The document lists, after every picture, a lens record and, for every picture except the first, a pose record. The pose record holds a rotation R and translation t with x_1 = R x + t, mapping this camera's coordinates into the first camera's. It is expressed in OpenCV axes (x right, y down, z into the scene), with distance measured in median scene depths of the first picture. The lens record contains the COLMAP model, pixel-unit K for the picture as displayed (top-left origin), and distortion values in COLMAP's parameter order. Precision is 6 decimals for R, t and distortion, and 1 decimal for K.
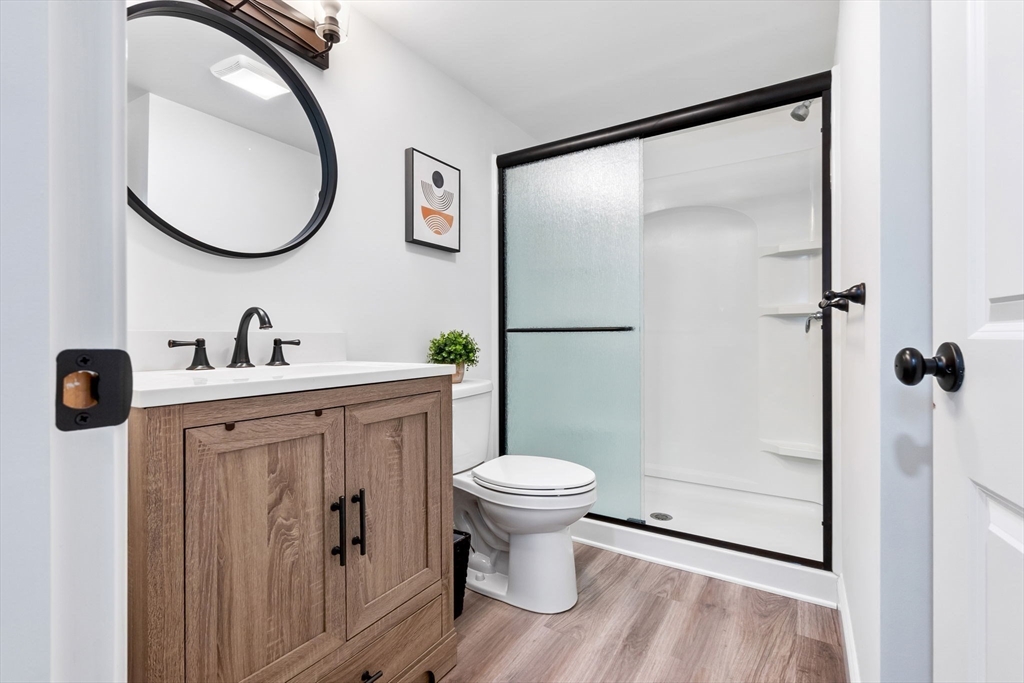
lens RADIAL K [[461.7, 0, 518.2], [0, 461.7, 339.5], [0, 0, 1]] dist [-0.000536, -0.000008]
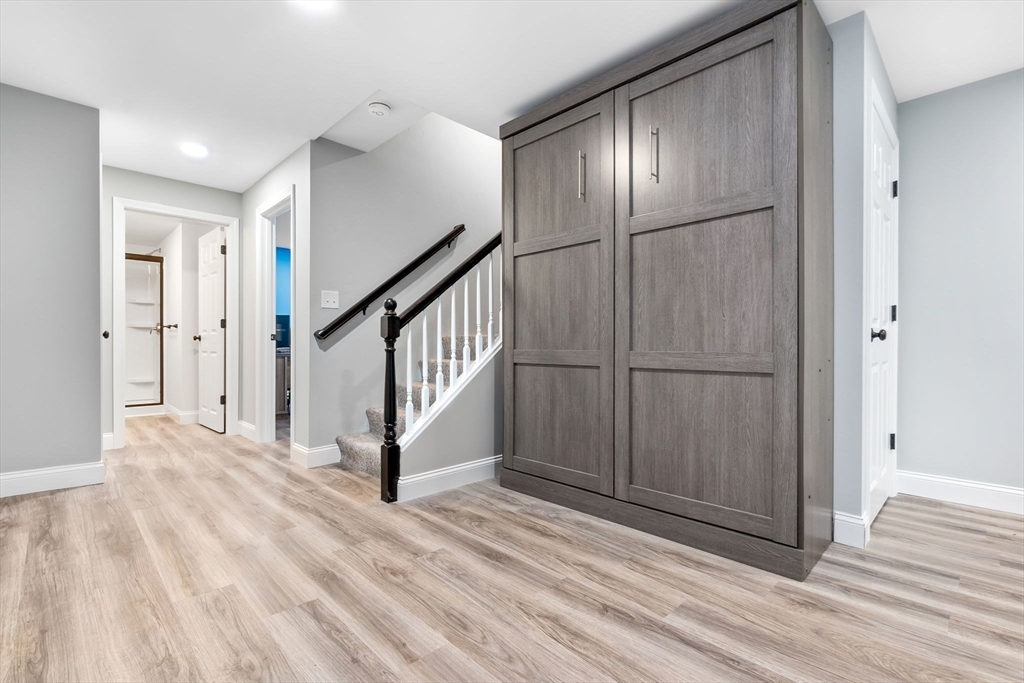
lens RADIAL K [[461.7, 0, 518.2], [0, 461.7, 339.5], [0, 0, 1]] dist [-0.000536, -0.000008]
pose [[0.228032, 0.009331, 0.973609, -5.621559], [0.005919, 0.999922, -0.010969, 0.200627], [-0.973636, 0.008264, 0.227959, -6.231691]]
